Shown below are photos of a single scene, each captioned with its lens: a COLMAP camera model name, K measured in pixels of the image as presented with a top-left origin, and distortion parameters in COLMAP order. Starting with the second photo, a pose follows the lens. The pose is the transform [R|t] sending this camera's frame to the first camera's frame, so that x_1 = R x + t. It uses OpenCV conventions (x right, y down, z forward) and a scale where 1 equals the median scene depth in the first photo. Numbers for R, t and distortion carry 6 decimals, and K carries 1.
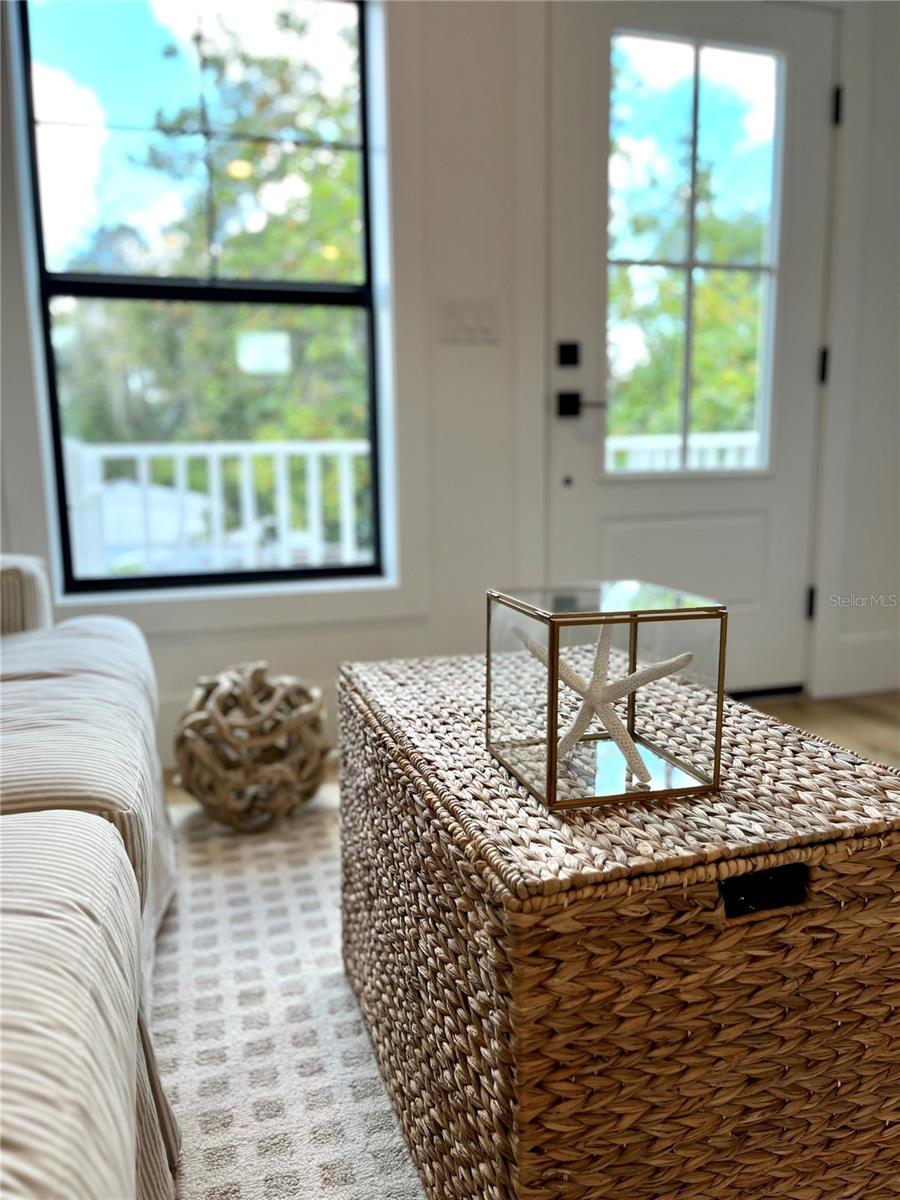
lens RADIAL K [[909.0, 0, 452.6], [0, 909.0, 611.4], [0, 0, 1]] dist [0.041666, -0.008299]
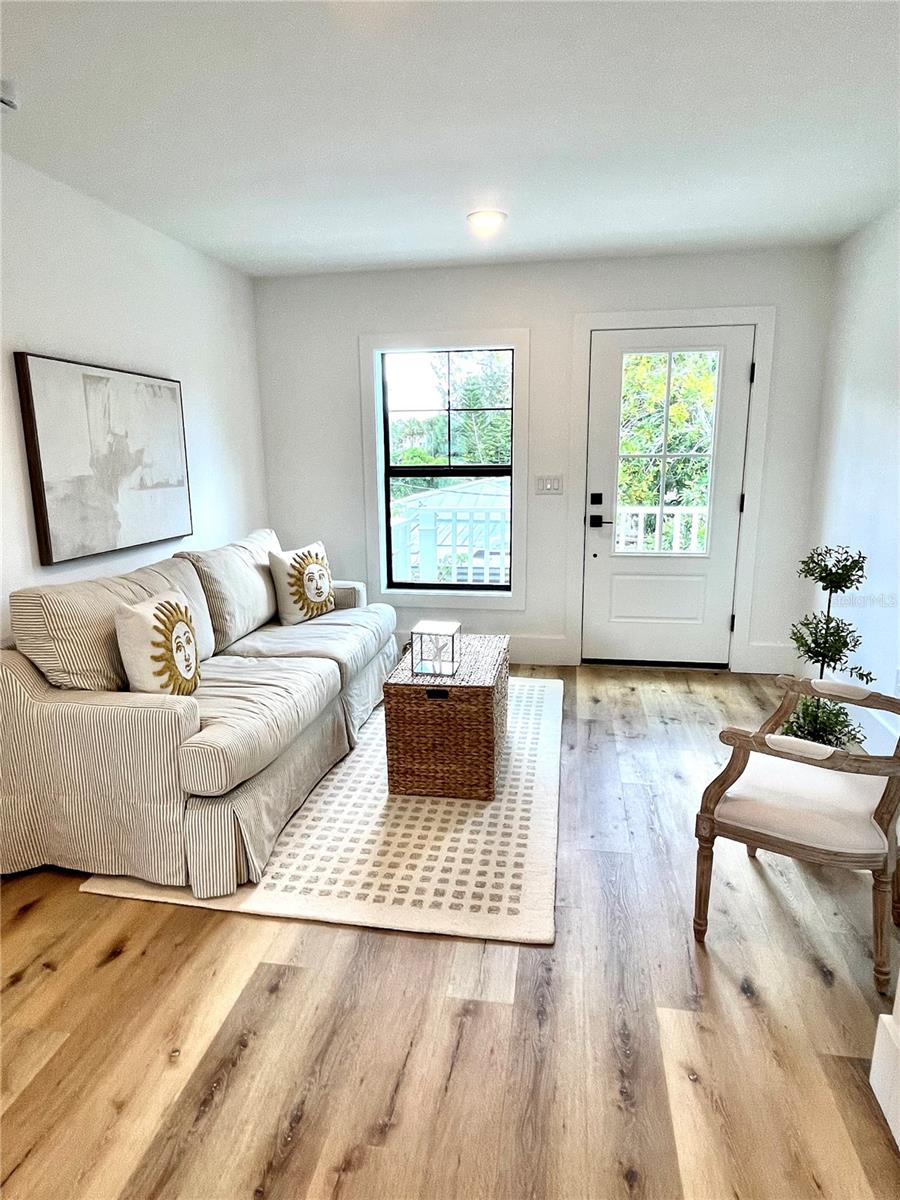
lens RADIAL K [[701.7, 0, 450.0], [0, 701.7, 600.0], [0, 0, 1]] dist [-0.001020, -0.001150]
pose [[0.890253, 0.101397, -0.444037, 0.593222], [-0.078315, 0.994463, 0.070074, -0.133424], [0.448684, -0.027609, 0.893264, -0.668780]]
